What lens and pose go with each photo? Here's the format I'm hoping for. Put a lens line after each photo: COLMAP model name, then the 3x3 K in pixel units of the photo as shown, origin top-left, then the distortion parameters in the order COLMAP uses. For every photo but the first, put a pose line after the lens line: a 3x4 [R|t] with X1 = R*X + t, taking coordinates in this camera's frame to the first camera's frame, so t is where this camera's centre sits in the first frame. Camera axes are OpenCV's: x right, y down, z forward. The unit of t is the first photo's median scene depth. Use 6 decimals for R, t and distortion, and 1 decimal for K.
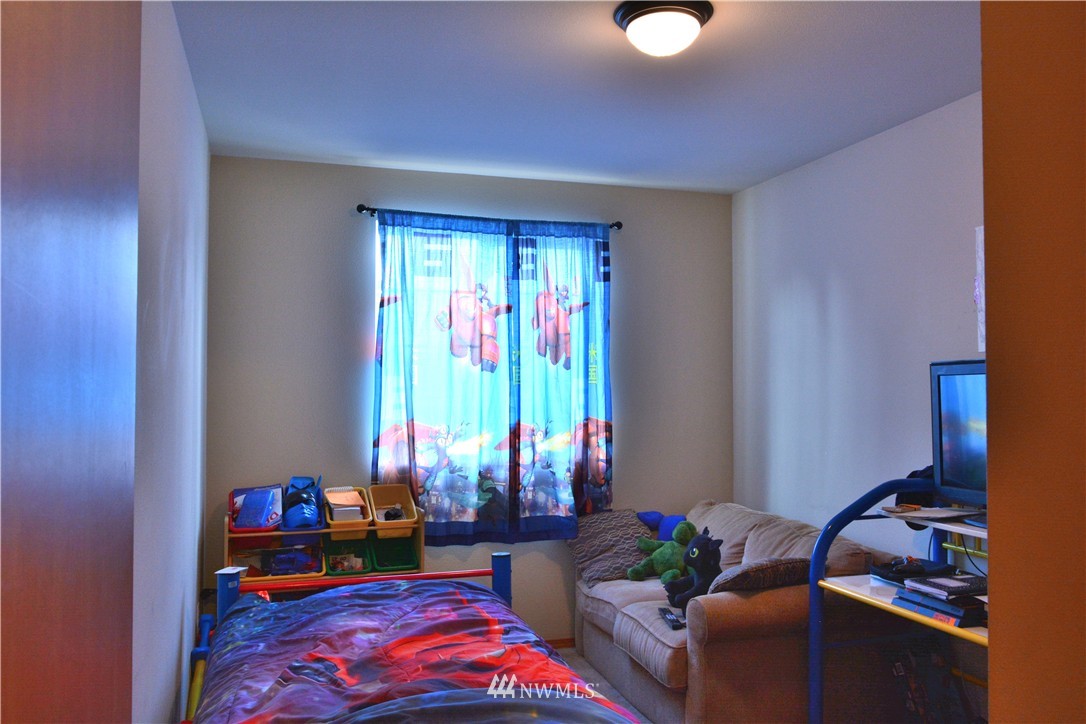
lens RADIAL K [[845.7, 0, 539.0], [0, 845.7, 363.1], [0, 0, 1]] dist [-0.007736, -0.000606]
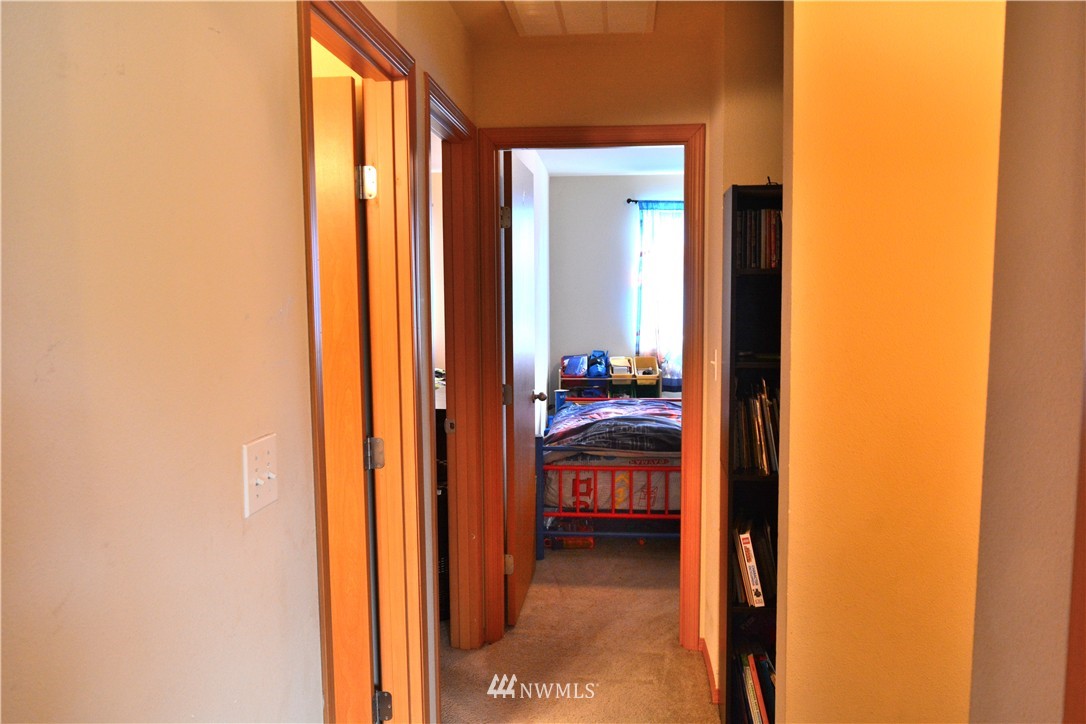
lens RADIAL K [[845.7, 0, 542.7], [0, 845.7, 362.5], [0, 0, 1]] dist [-0.007736, -0.000606]
pose [[0.926099, 0.024552, -0.376480, 0.310547], [0.016729, 0.994227, 0.105988, -0.038641], [0.376909, -0.104453, 0.920342, -0.766727]]
